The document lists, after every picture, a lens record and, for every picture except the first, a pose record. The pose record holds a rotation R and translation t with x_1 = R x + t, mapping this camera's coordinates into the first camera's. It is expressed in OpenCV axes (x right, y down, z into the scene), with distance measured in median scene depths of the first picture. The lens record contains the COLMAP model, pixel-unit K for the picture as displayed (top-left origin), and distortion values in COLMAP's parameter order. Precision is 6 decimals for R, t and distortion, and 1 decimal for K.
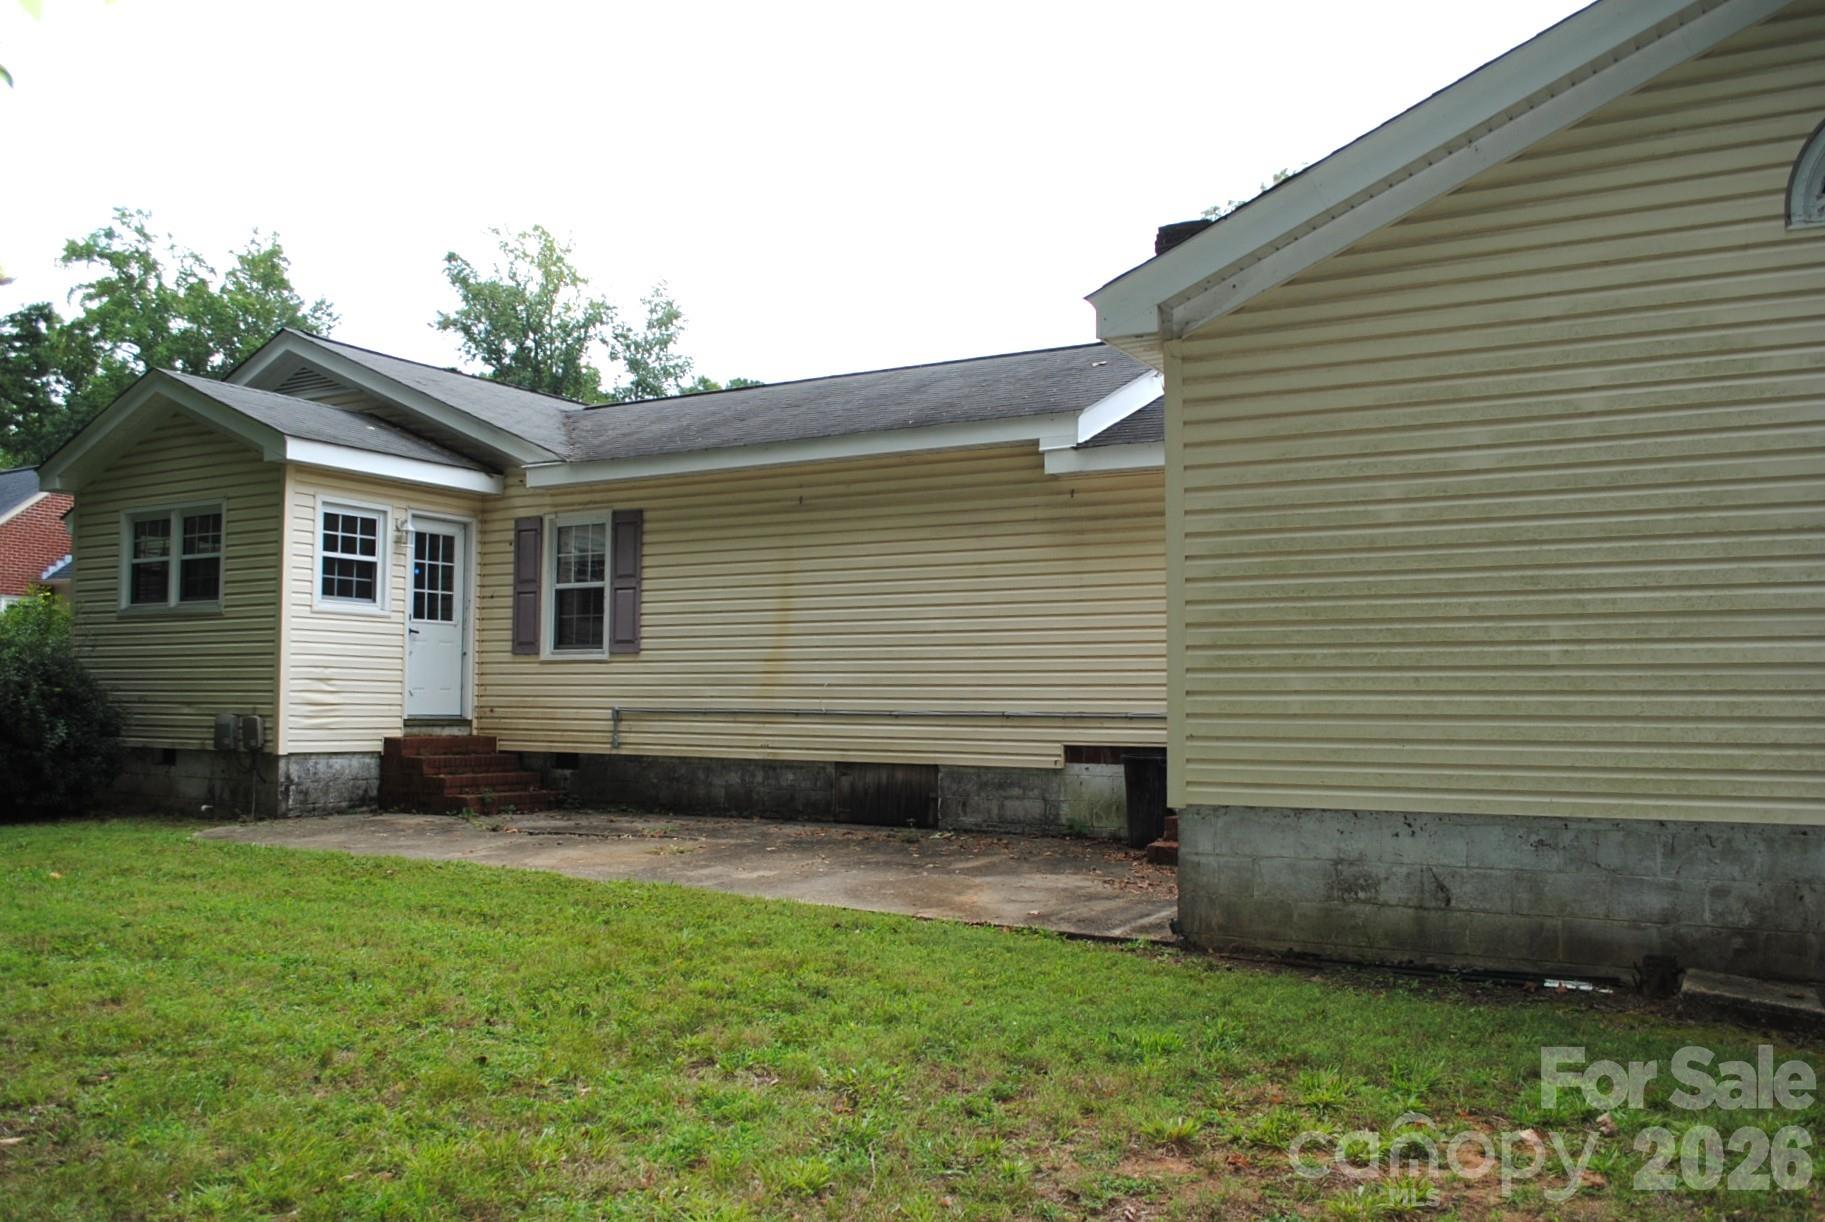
lens RADIAL K [[1438.8, 0, 893.4], [0, 1438.8, 612.0], [0, 0, 1]] dist [-0.066189, -0.002422]
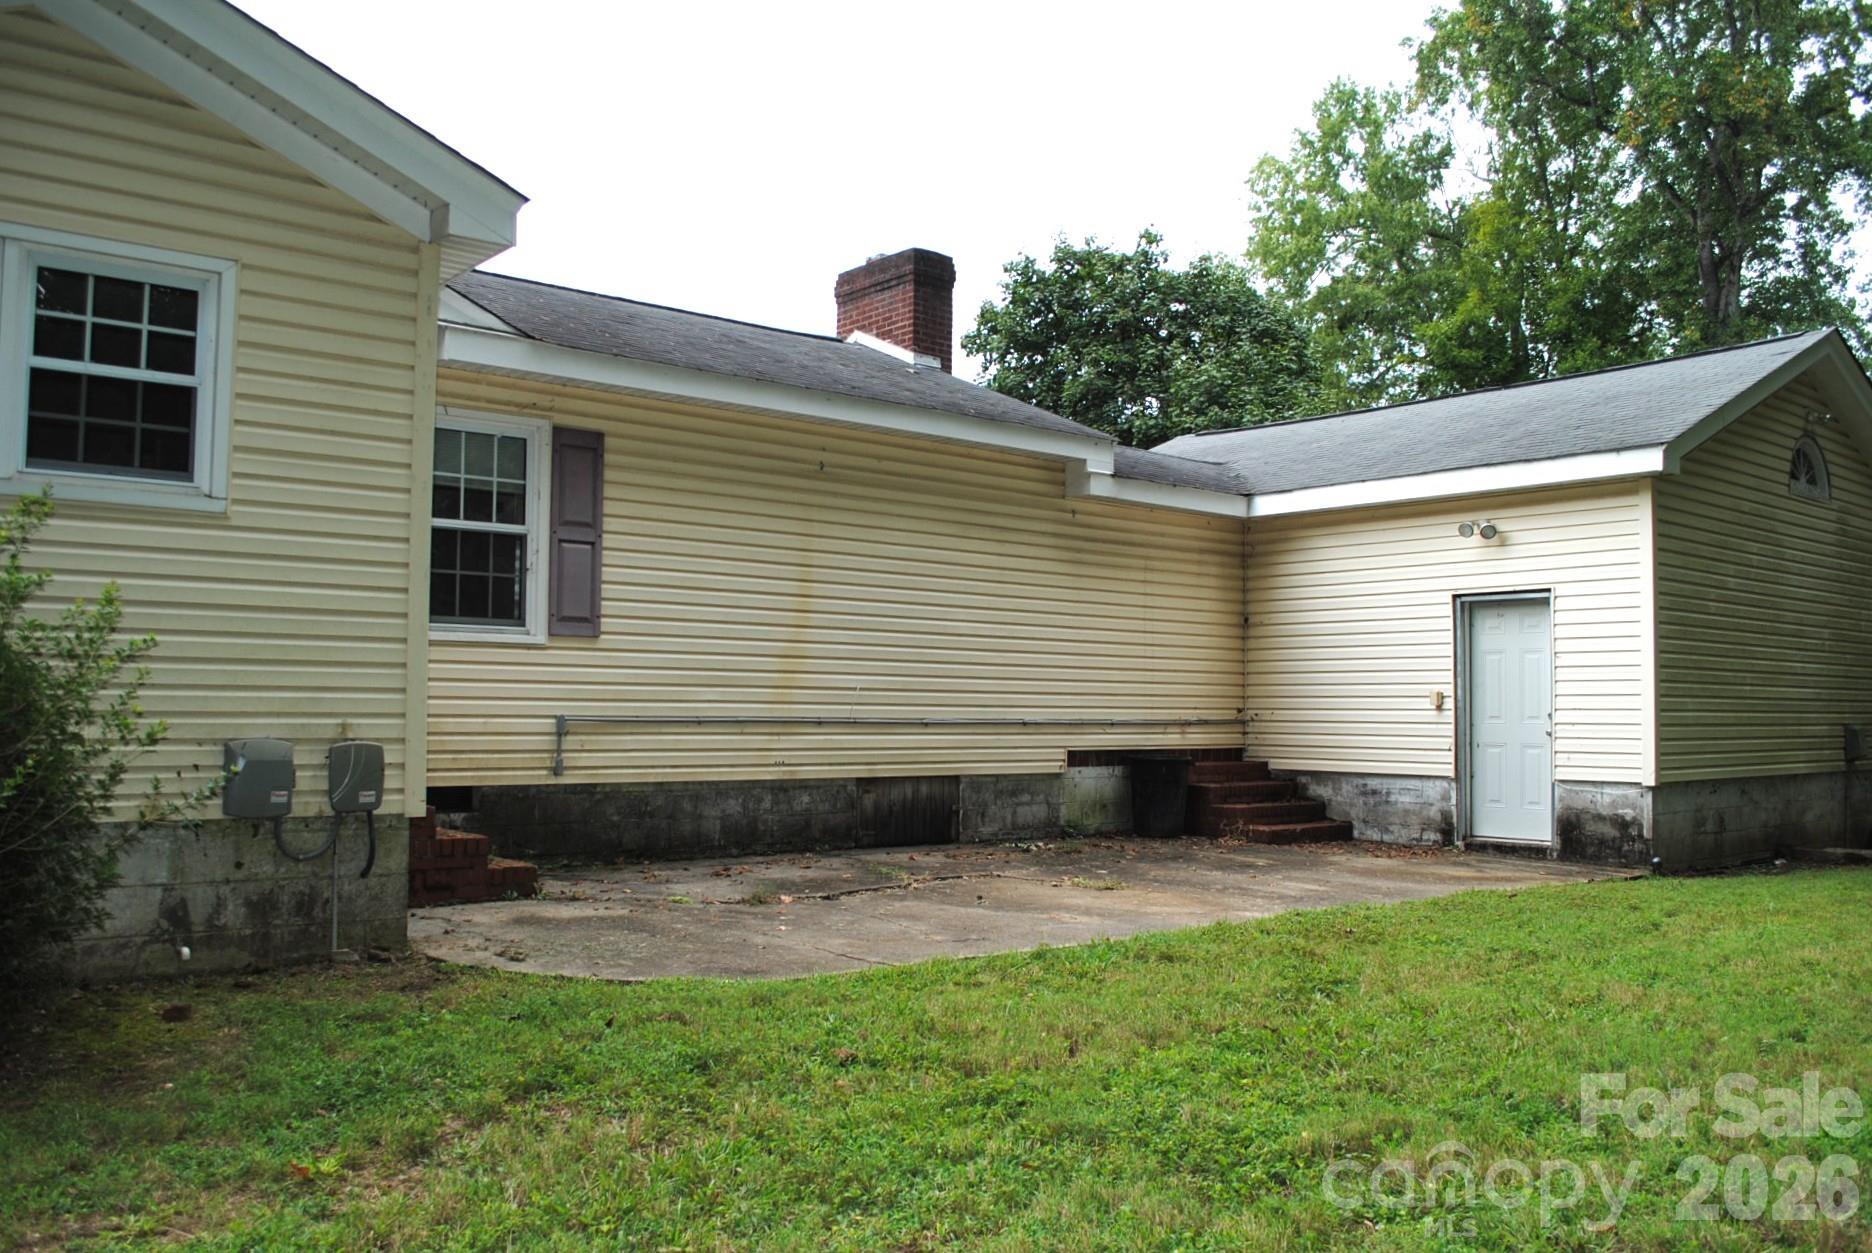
lens RADIAL K [[1475.8, 0, 916.4], [0, 1475.8, 627.5], [0, 0, 1]] dist [-0.066189, -0.002422]
pose [[0.369091, 0.050113, 0.928041, -0.830520], [-0.065870, 0.997445, -0.027663, 0.035435], [-0.927056, -0.050920, 0.371449, 0.626581]]
